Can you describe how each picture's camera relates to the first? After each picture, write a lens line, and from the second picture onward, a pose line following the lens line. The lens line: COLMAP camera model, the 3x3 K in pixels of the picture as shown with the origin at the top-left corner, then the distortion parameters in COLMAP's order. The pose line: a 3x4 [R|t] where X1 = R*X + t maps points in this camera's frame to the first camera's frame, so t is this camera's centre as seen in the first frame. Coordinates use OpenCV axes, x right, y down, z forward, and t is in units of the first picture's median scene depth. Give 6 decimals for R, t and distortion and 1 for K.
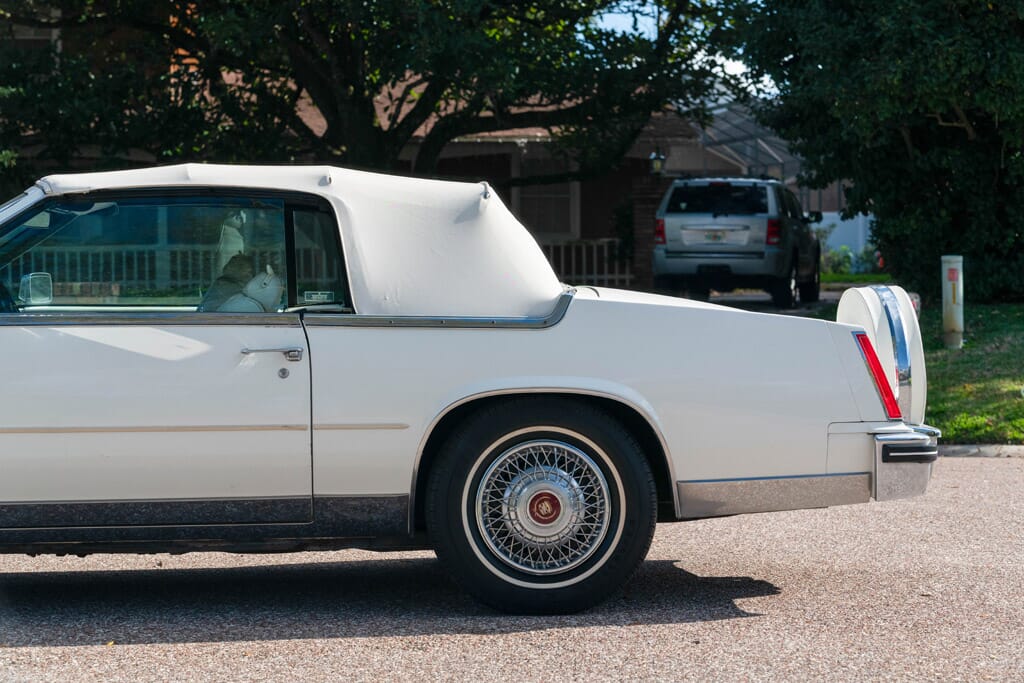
lens RADIAL K [[2458.7, 0, 512.0], [0, 2458.7, 341.5], [0, 0, 1]] dist [0.005463, -0.399072]
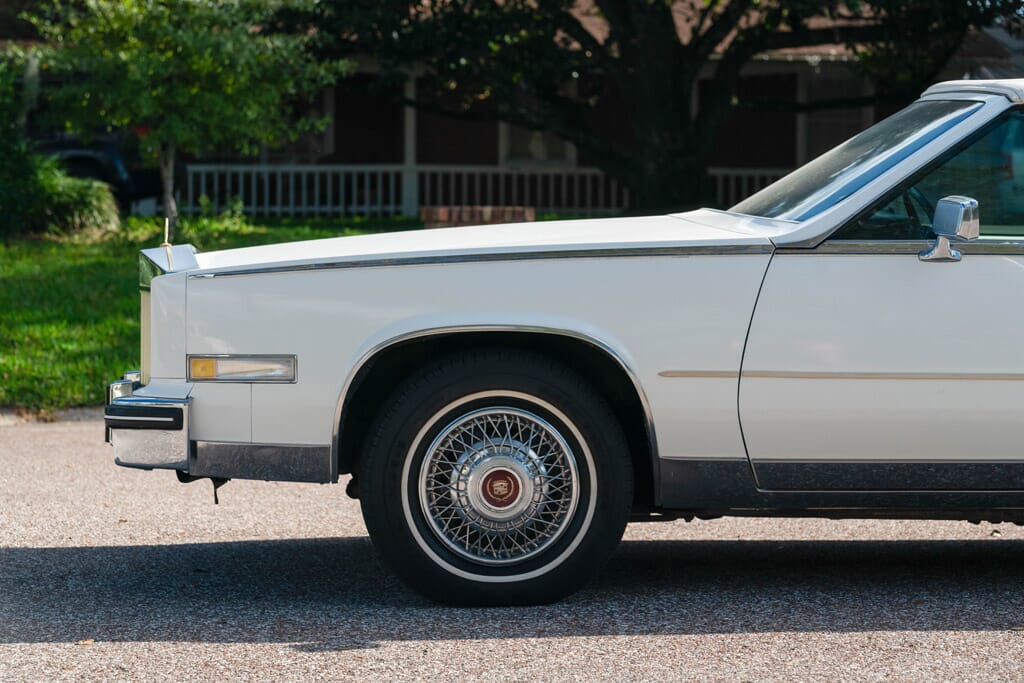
lens RADIAL K [[2737.2, 0, 512.0], [0, 2737.2, 341.5], [0, 0, 1]] dist [-0.069388, -0.545195]
pose [[0.998950, 0.018063, -0.042107, -0.110391], [-0.017173, 0.999624, 0.021395, 0.002092], [0.042478, -0.020650, 0.998884, 0.014227]]
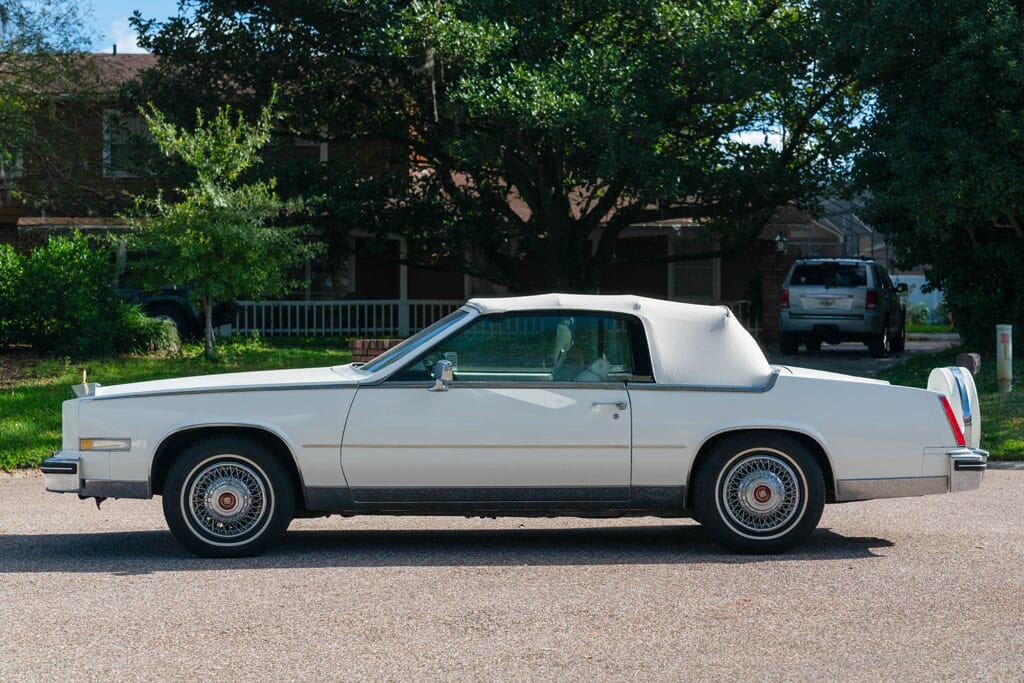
lens RADIAL K [[2037.1, 0, 531.4], [0, 2037.1, 337.6], [0, 0, 1]] dist [-0.053645, 0.052465]
pose [[0.998476, 0.009255, -0.054402, -0.024786], [-0.010146, 0.999819, -0.016117, -0.006522], [0.054243, 0.016644, 0.998389, -0.158616]]
